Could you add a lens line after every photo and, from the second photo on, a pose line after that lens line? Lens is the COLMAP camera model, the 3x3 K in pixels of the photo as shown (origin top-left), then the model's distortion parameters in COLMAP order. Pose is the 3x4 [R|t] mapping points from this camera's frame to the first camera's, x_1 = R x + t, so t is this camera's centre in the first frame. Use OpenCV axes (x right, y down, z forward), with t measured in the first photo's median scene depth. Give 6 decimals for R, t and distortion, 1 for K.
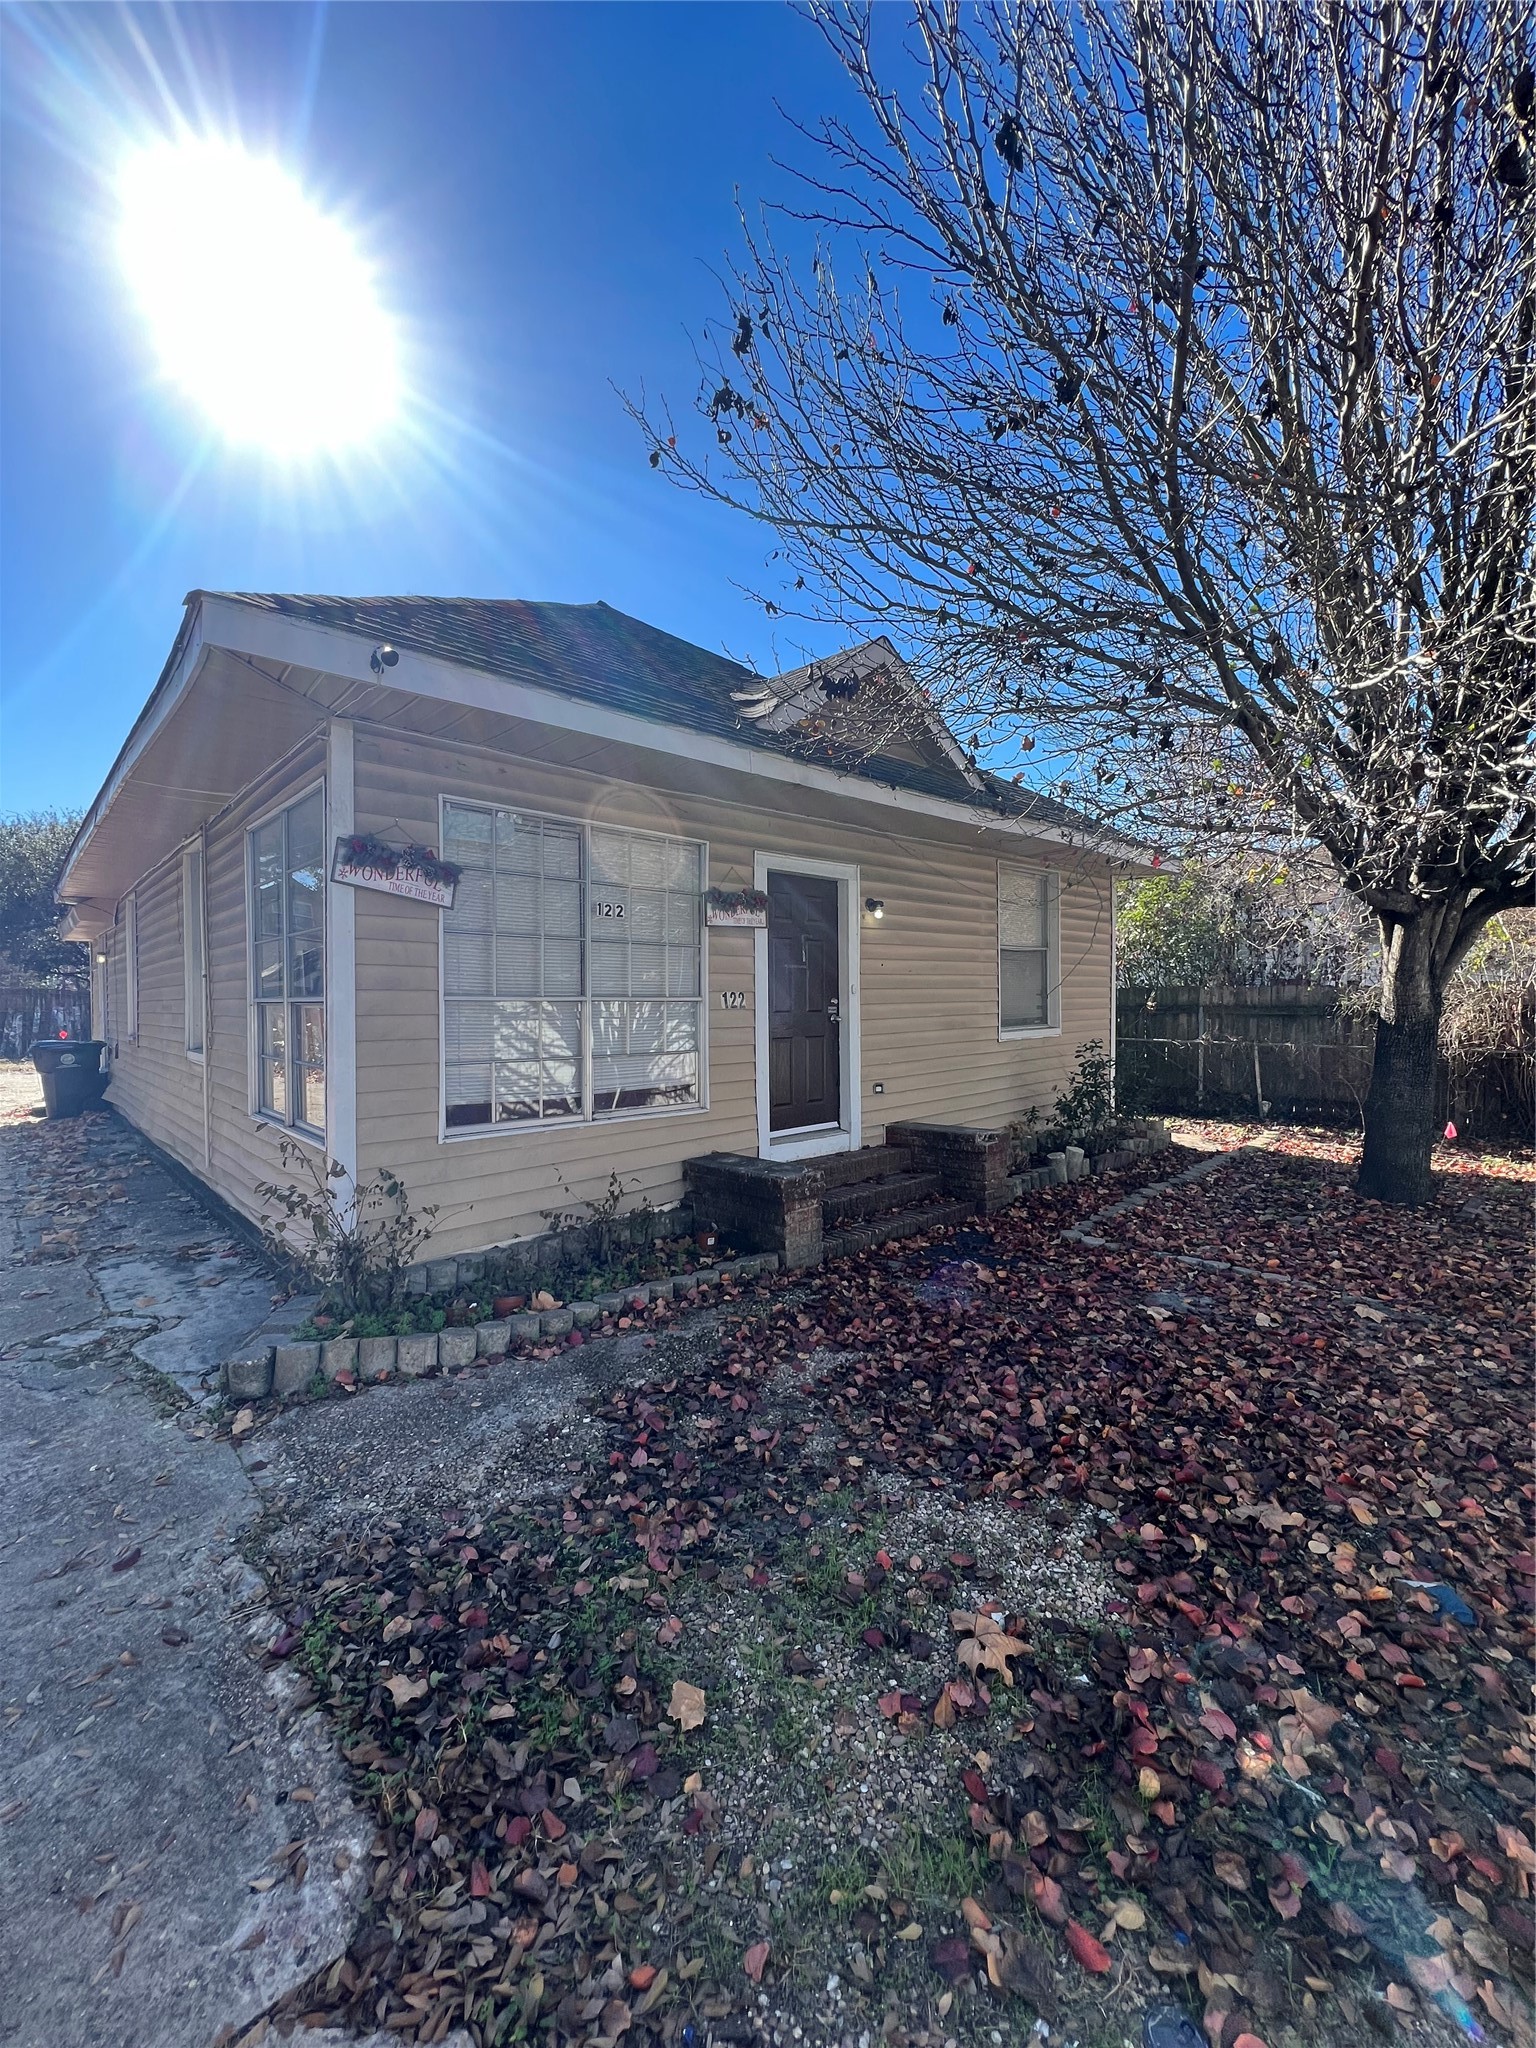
lens RADIAL K [[826.3, 0, 765.0], [0, 826.3, 1022.3], [0, 0, 1]] dist [-0.003389, 0.000516]
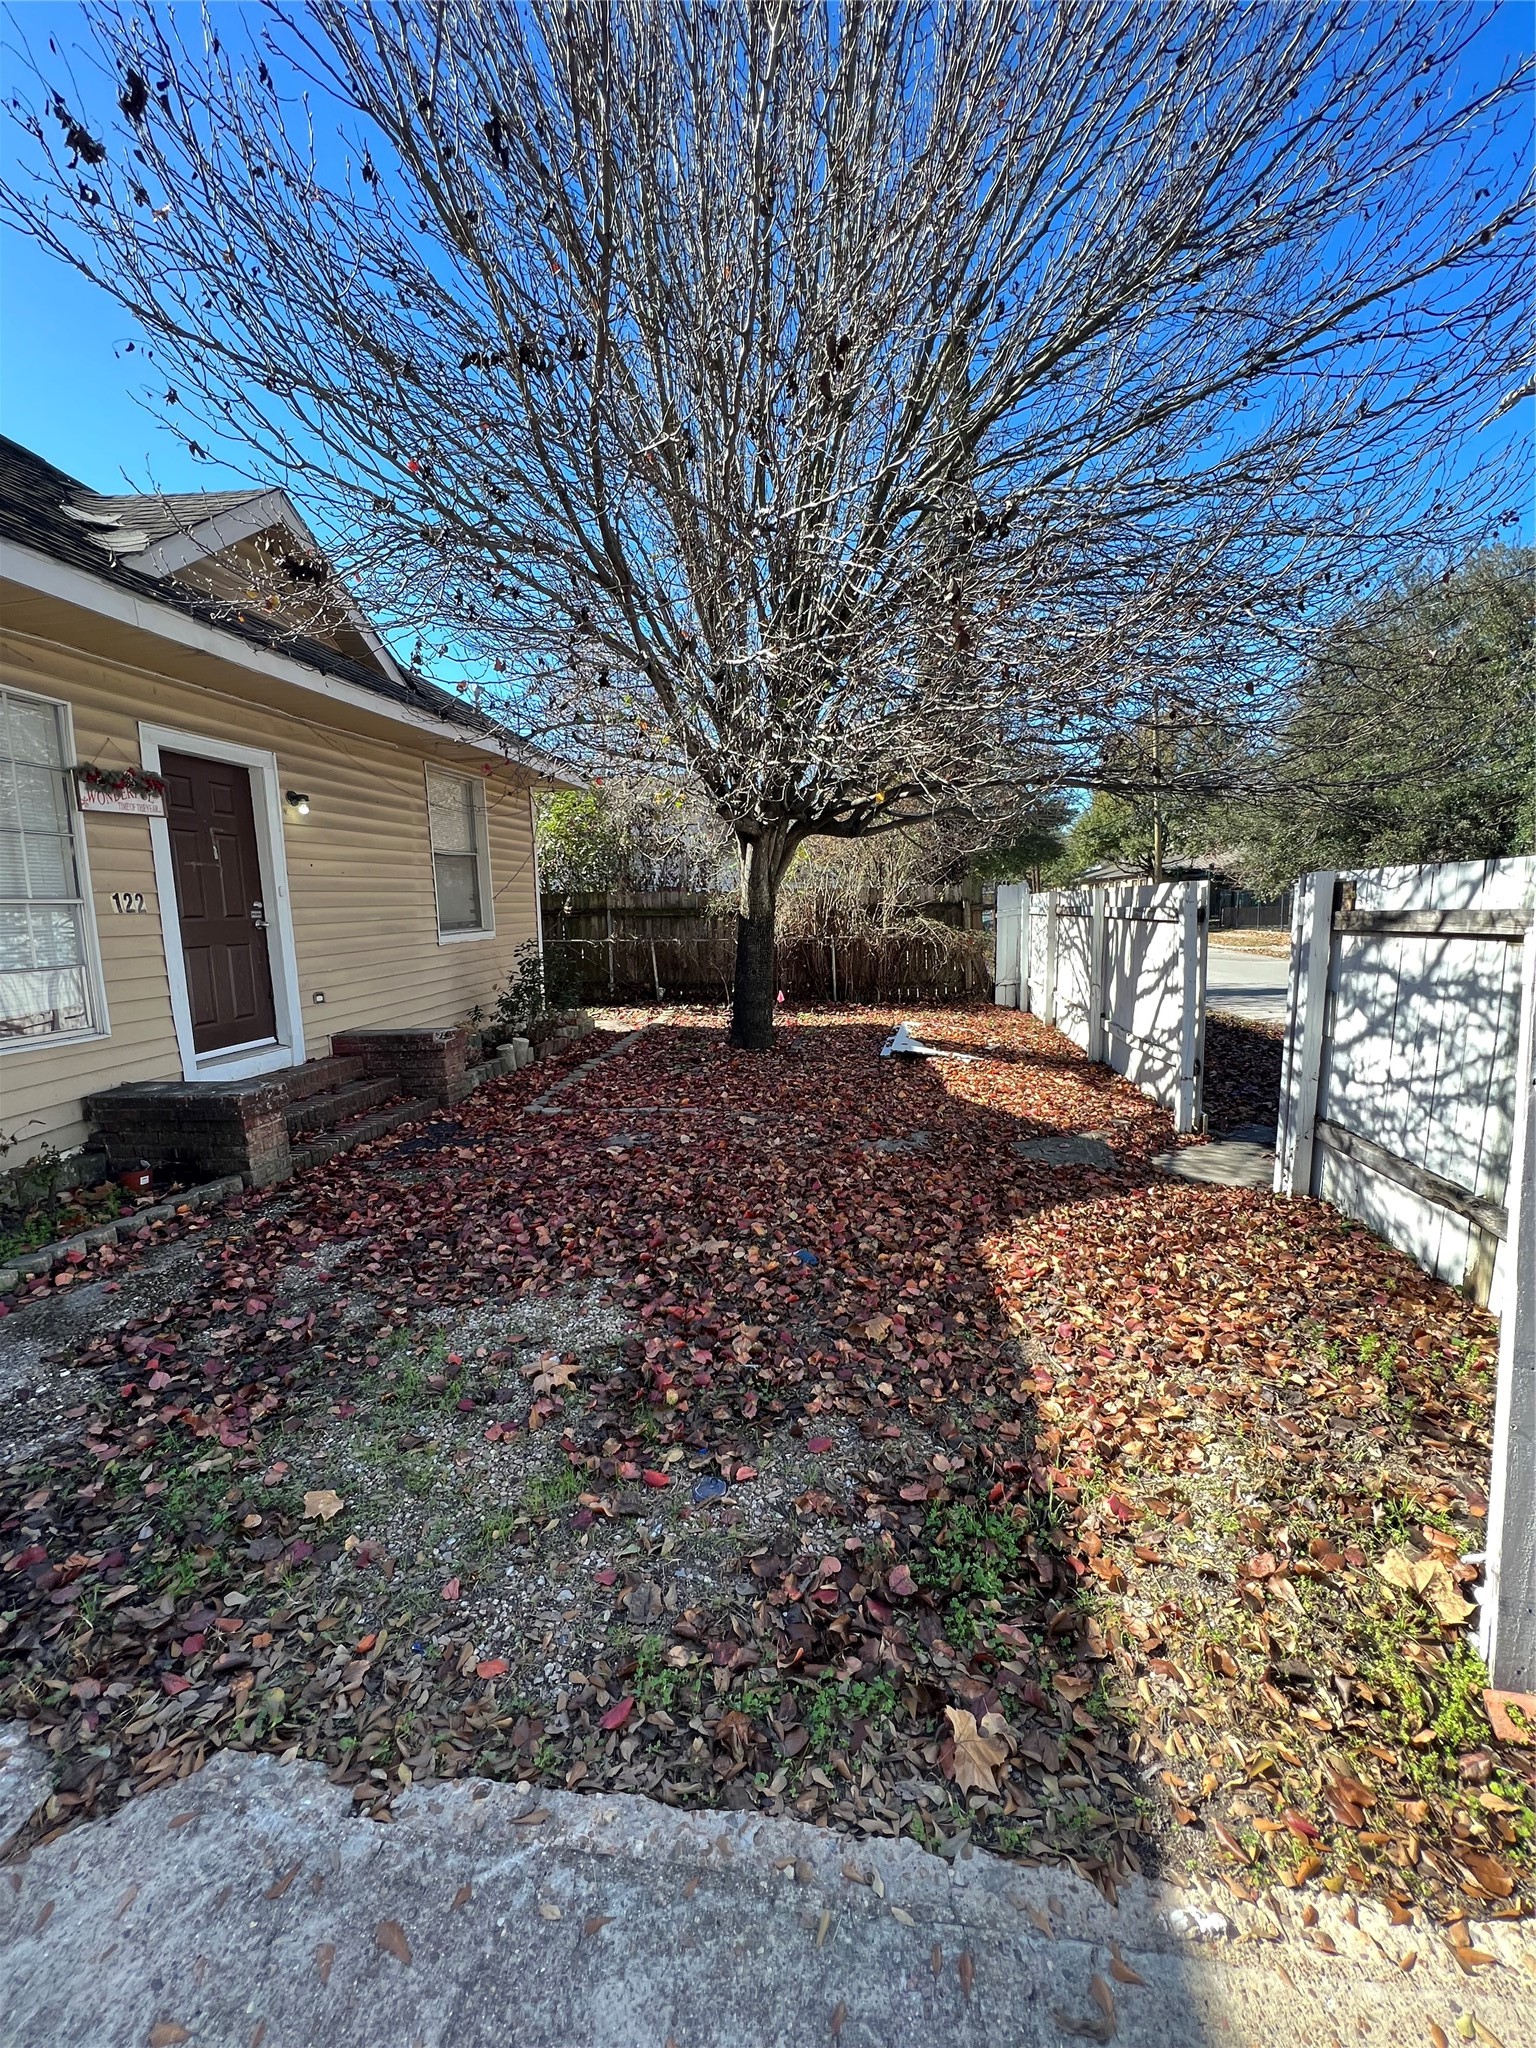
lens RADIAL K [[826.3, 0, 771.5], [0, 826.3, 1018.7], [0, 0, 1]] dist [-0.003389, 0.000516]
pose [[0.767513, -0.093029, 0.634247, -0.108866], [0.025894, 0.993105, 0.114330, 0.015254], [-0.640510, -0.071327, 0.764630, -0.091155]]
